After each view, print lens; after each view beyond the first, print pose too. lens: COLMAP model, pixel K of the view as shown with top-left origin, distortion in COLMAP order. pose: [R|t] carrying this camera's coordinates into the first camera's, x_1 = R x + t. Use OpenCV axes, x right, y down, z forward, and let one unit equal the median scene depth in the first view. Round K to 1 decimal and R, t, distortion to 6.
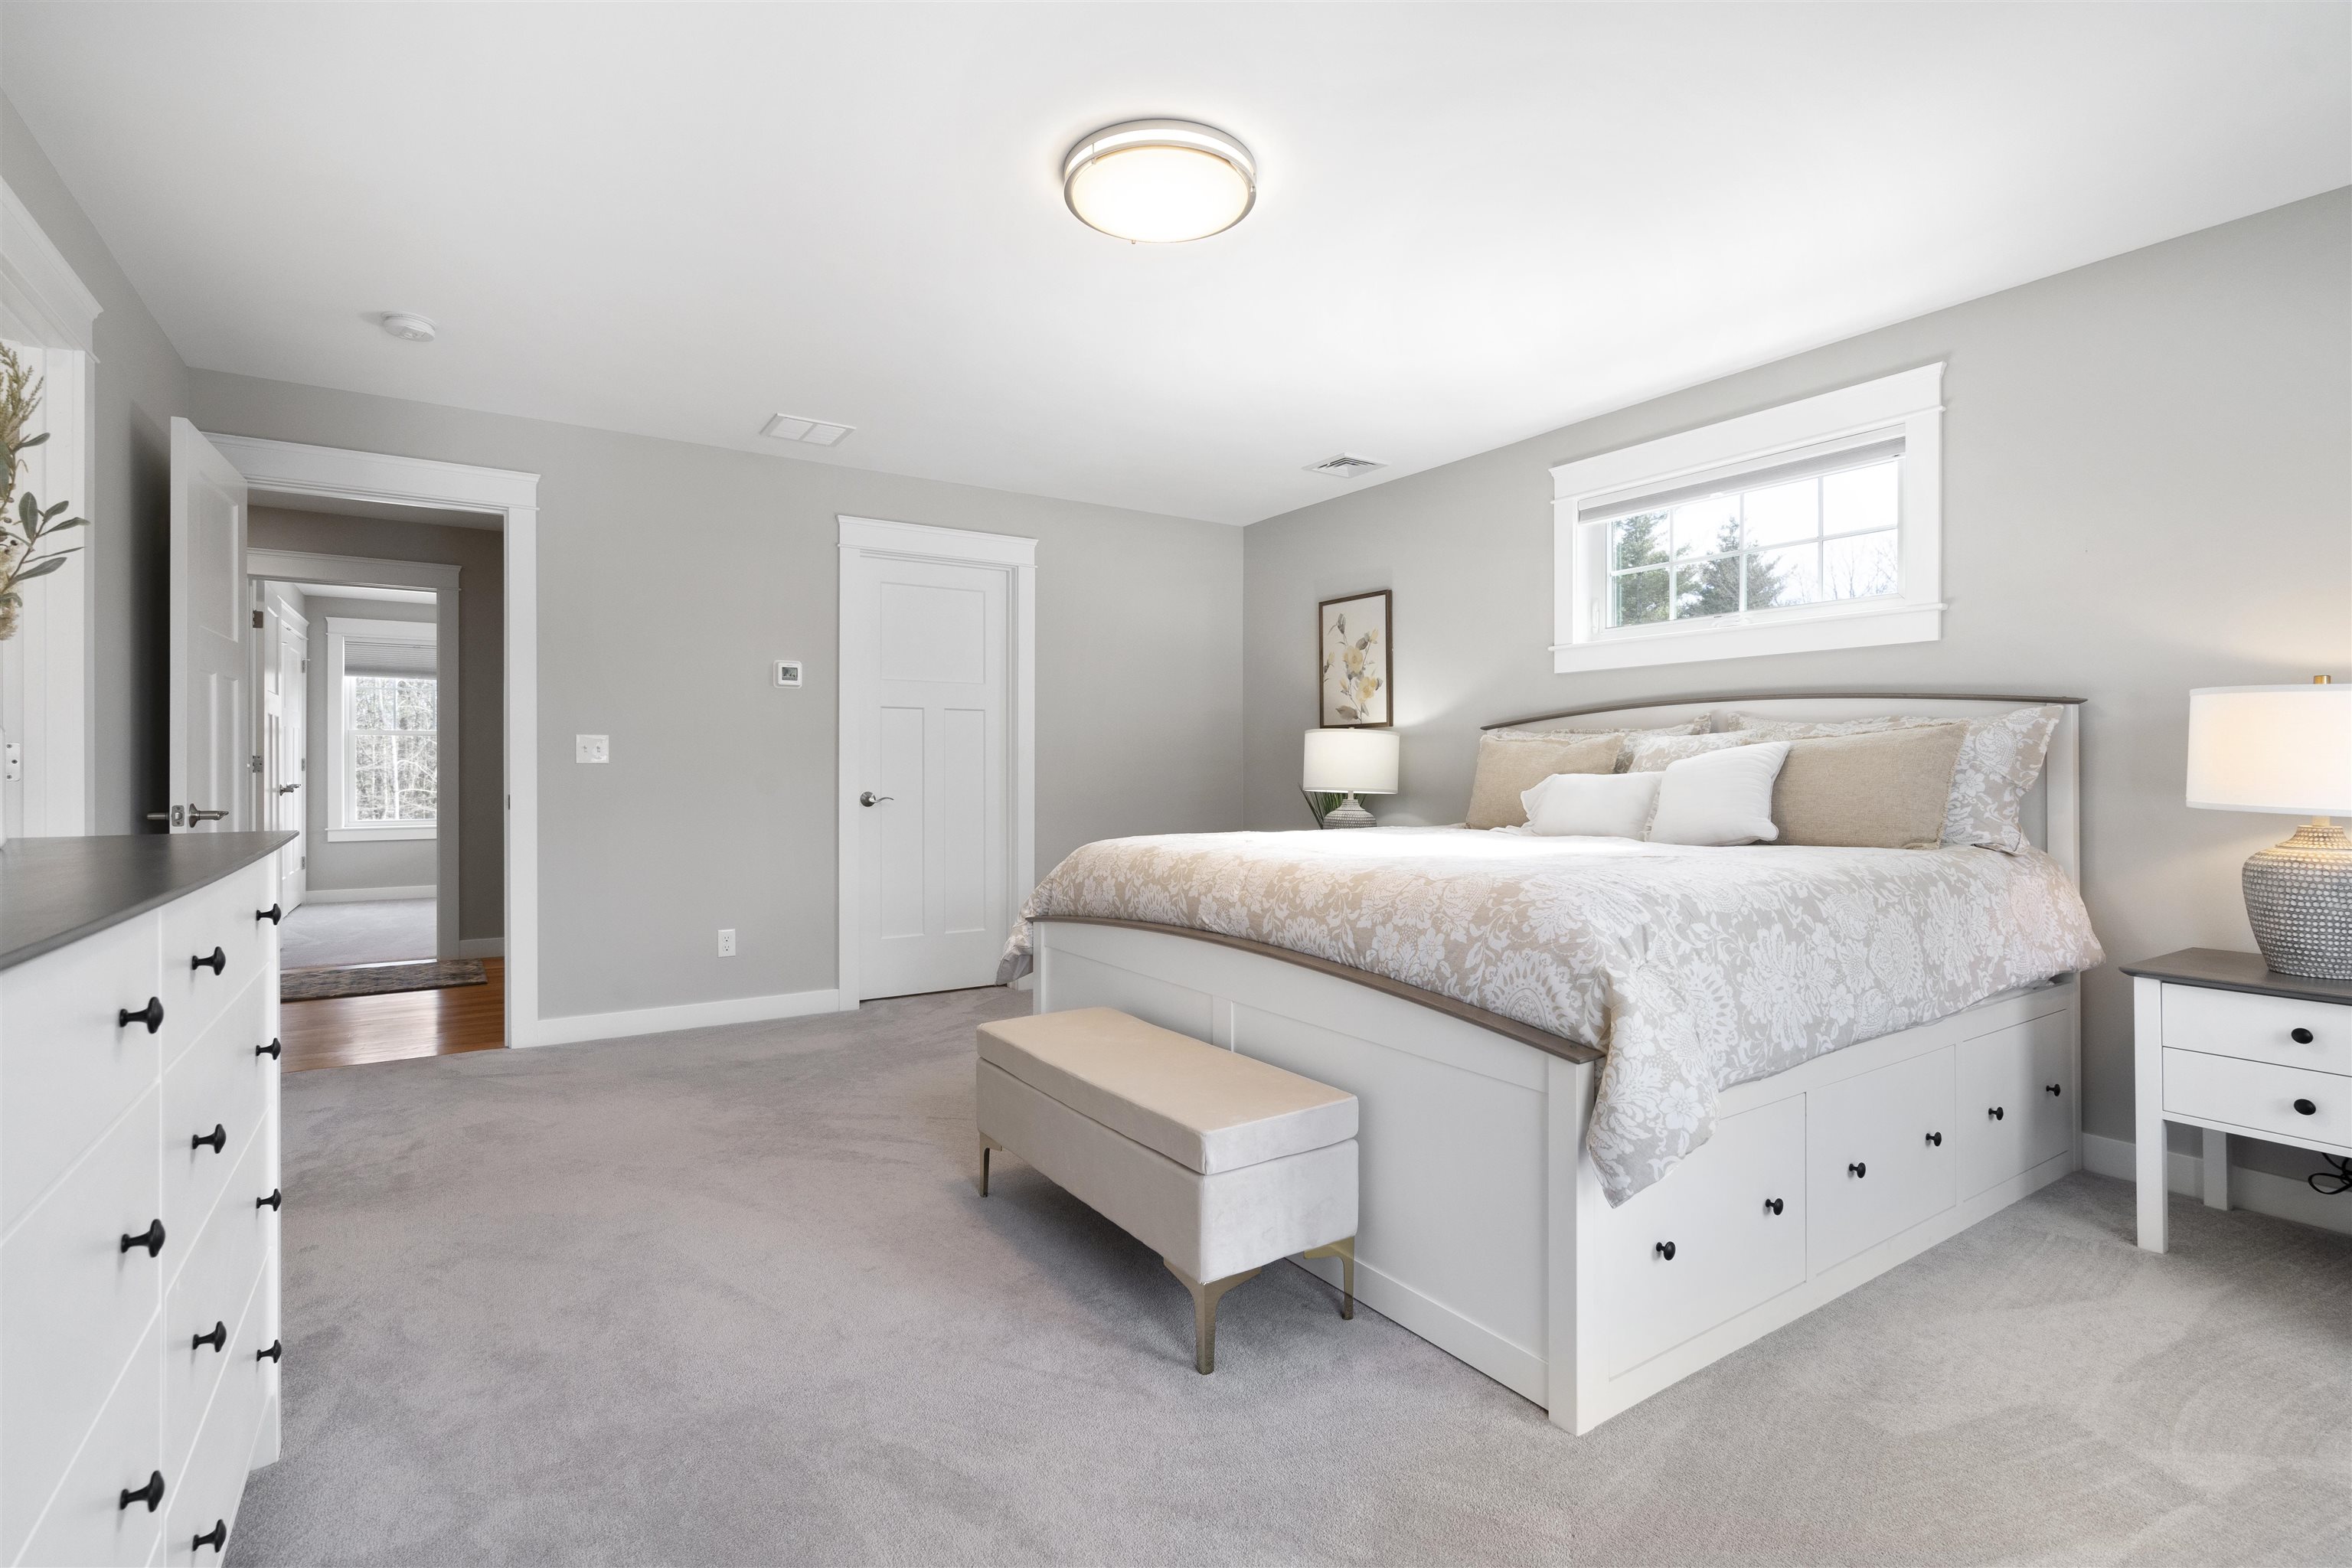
lens RADIAL K [[1096.4, 0, 1178.2], [0, 1096.4, 771.5], [0, 0, 1]] dist [-0.002224, -0.000222]
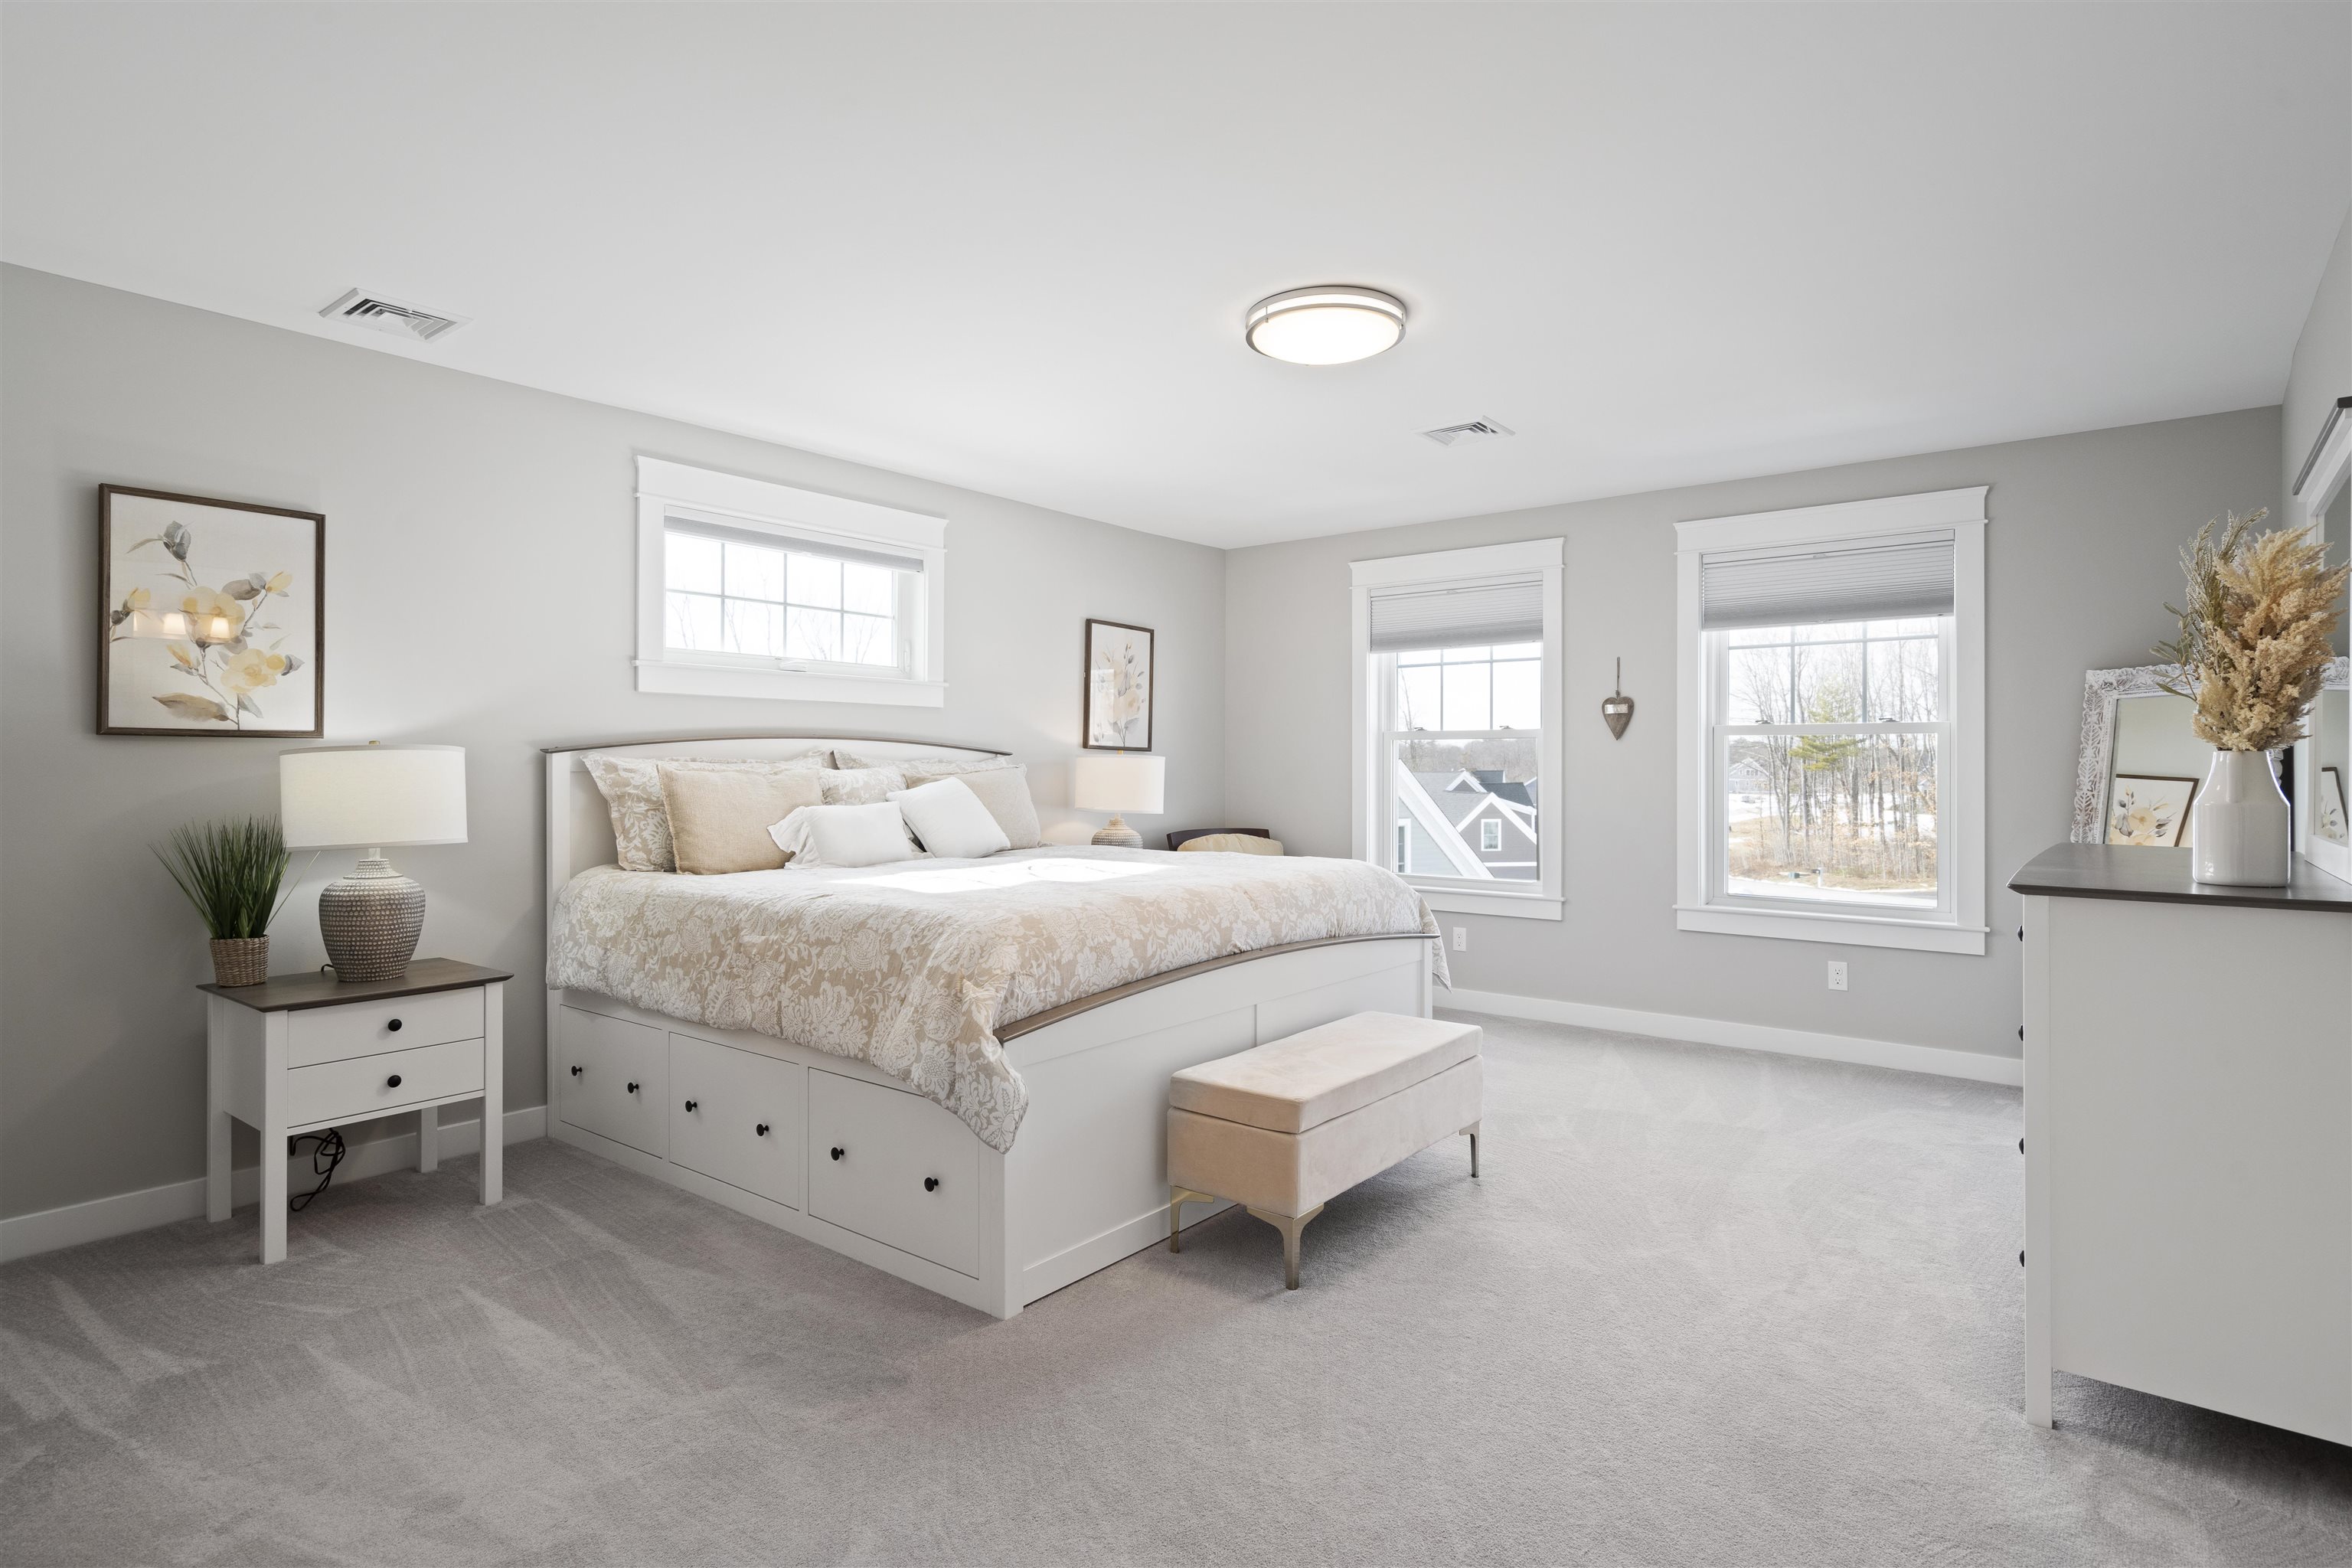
lens RADIAL K [[1224.2, 0, 1181.7], [0, 1224.2, 770.5], [0, 0, 1]] dist [-0.005078, -0.000496]
pose [[-0.318577, 0.001979, 0.947895, -1.005121], [0.003974, 0.999992, -0.000752, -0.035986], [-0.947889, 0.003528, -0.318582, 1.280695]]
